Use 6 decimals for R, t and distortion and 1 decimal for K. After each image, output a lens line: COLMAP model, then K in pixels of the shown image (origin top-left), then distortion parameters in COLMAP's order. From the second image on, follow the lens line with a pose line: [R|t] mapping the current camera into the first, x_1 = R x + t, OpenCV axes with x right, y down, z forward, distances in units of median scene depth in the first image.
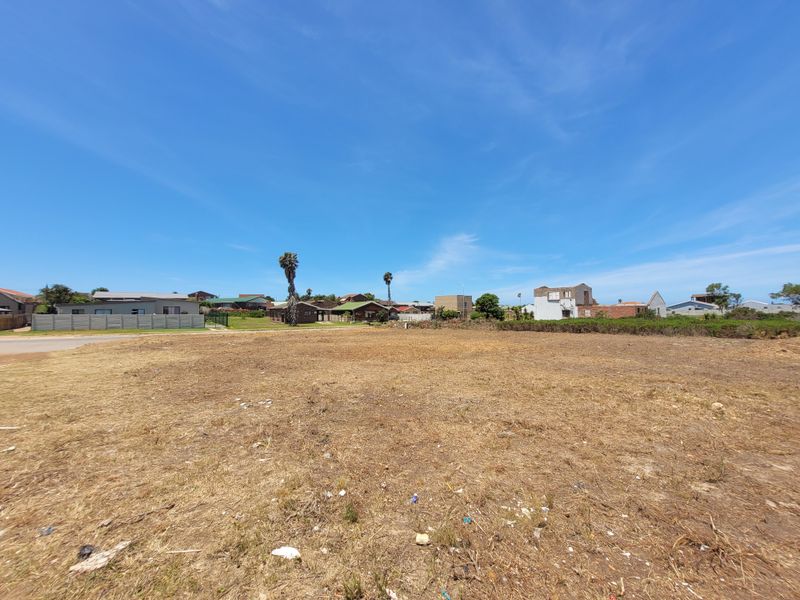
lens RADIAL K [[319.9, 0, 410.9], [0, 319.9, 293.1], [0, 0, 1]] dist [0.000509, -0.001400]
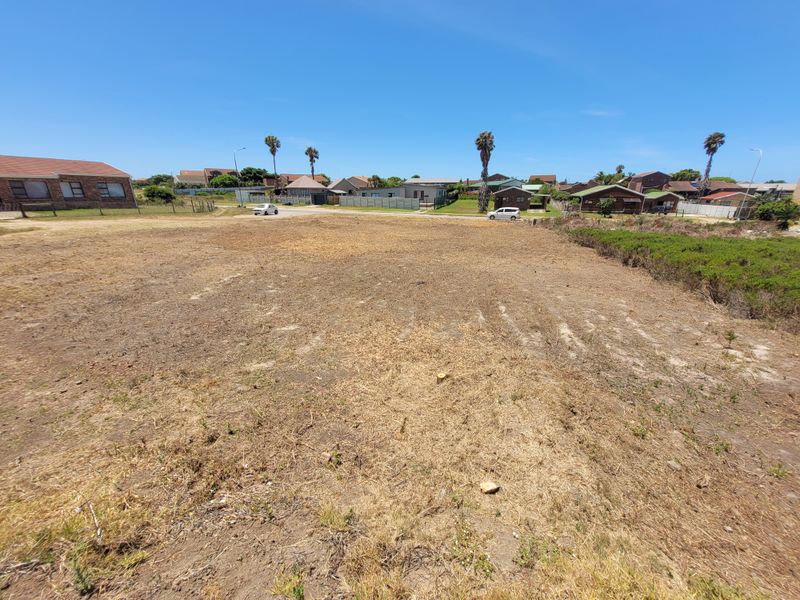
lens RADIAL K [[319.9, 0, 396.3], [0, 319.9, 304.0], [0, 0, 1]] dist [0.000509, -0.001400]
pose [[0.519087, 0.296331, -0.801708, 0.391672], [0.035344, 0.929732, 0.366536, -0.009414], [0.853990, -0.218600, 0.472139, 0.219158]]
